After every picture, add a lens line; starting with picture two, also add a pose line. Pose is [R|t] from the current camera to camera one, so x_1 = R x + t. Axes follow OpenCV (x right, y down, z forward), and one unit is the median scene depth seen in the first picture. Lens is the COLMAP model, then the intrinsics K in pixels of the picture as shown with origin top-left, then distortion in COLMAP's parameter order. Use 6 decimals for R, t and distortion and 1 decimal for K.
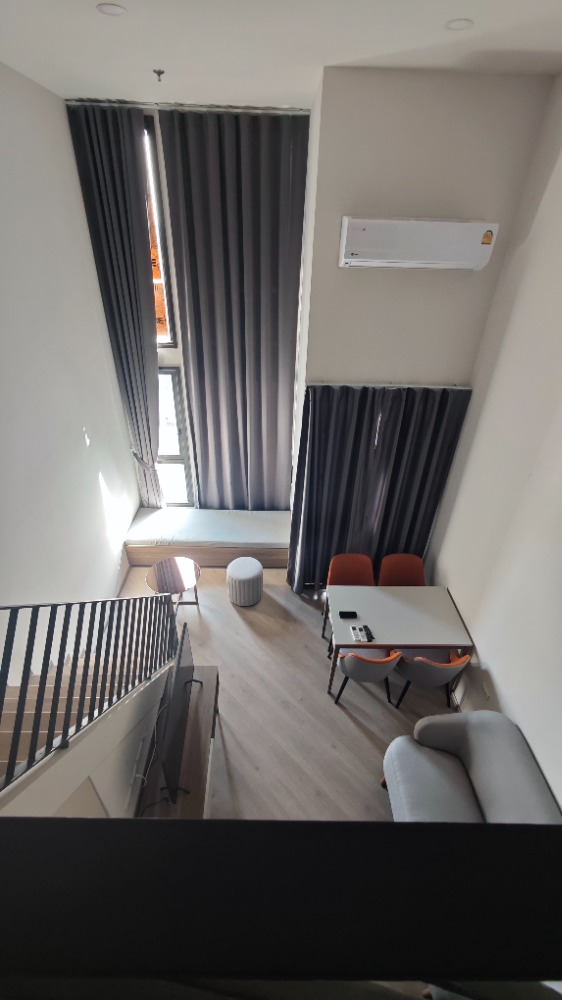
lens RADIAL K [[424.6, 0, 276.5], [0, 424.6, 504.1], [0, 0, 1]] dist [0.000734, 0.000487]
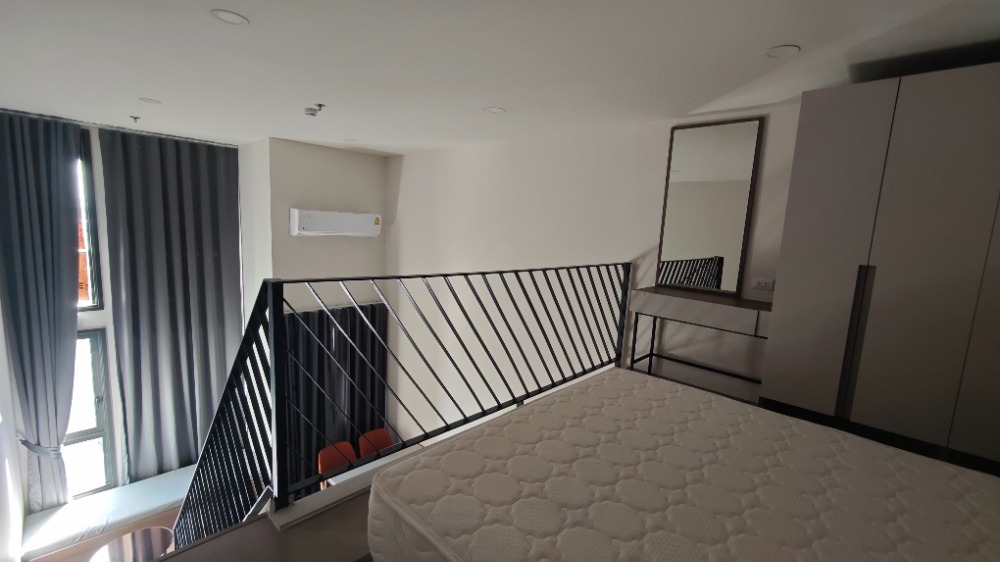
lens RADIAL K [[416.2, 0, 501.9], [0, 416.2, 282.3], [0, 0, 1]] dist [0.000002, 0.000900]
pose [[0.685041, -0.087066, 0.723283, -0.304918], [0.370340, 0.896594, -0.242831, 0.165901], [-0.627350, 0.434210, 0.646447, -0.261505]]
